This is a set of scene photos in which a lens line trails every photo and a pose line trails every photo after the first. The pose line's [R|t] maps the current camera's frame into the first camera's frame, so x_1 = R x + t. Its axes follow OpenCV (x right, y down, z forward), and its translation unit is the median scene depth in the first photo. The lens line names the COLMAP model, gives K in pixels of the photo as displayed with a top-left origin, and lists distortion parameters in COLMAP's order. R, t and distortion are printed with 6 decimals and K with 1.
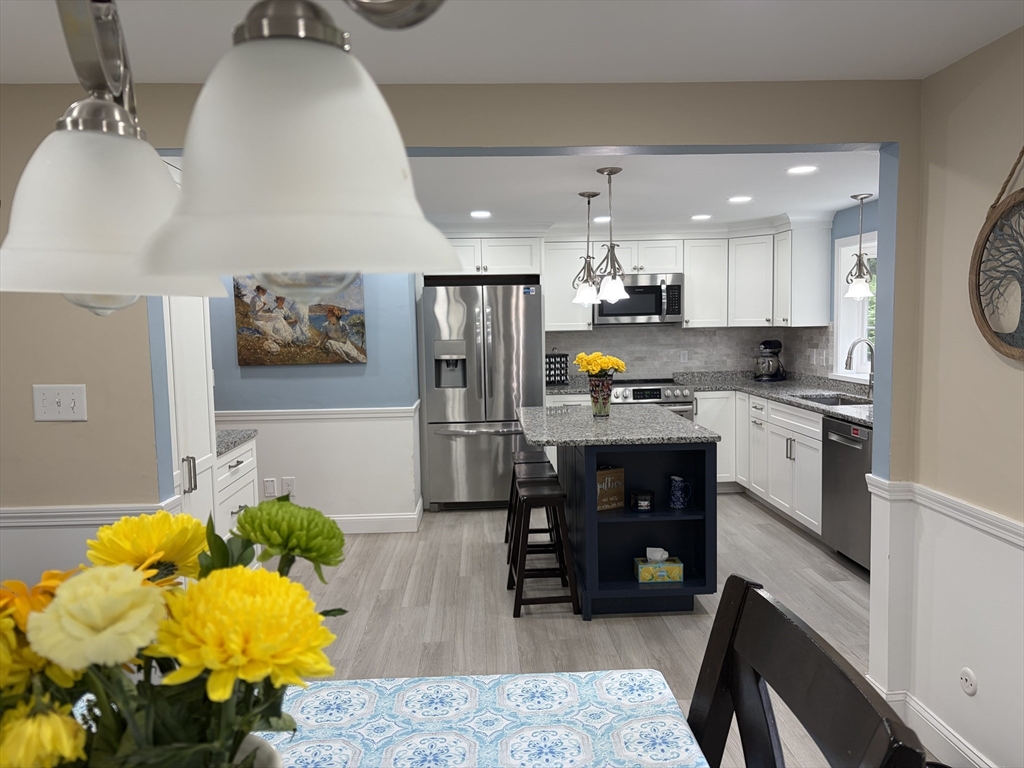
lens RADIAL K [[777.6, 0, 512.0], [0, 777.6, 384.0], [0, 0, 1]] dist [0.007197, -0.004877]
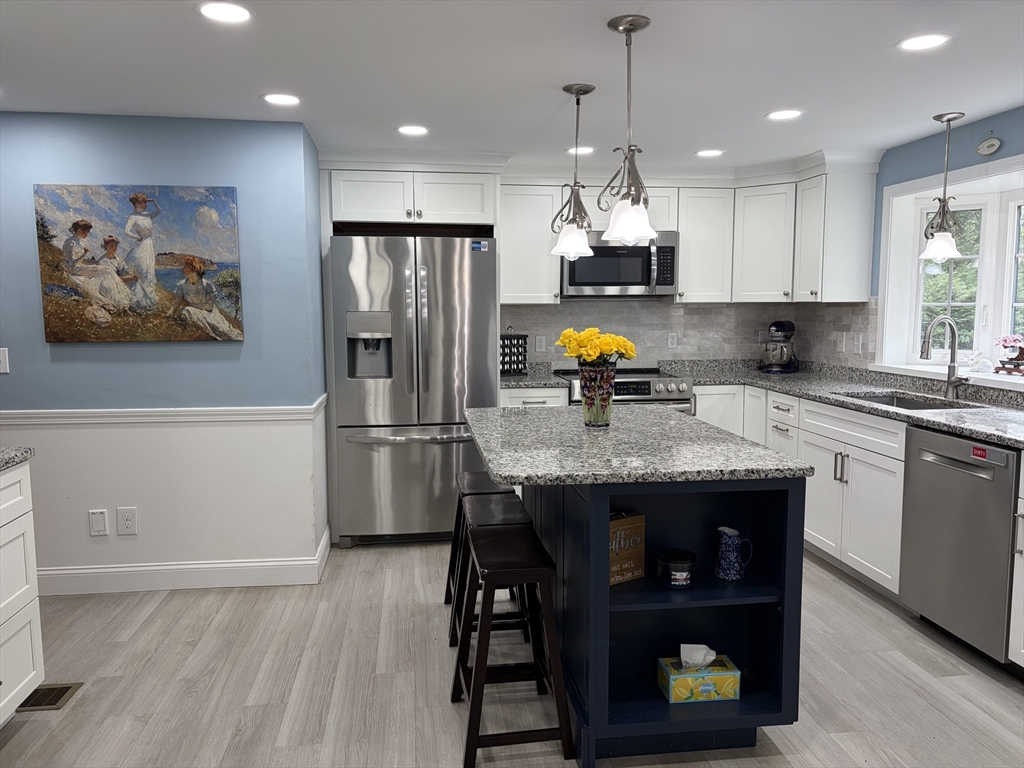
lens RADIAL K [[777.6, 0, 512.0], [0, 777.6, 384.0], [0, 0, 1]] dist [0.007197, -0.004877]
pose [[0.996128, 0.008557, 0.087492, -0.011608], [-0.010030, 0.999815, 0.016410, -0.003127], [-0.087335, -0.017224, 0.996030, 0.299178]]
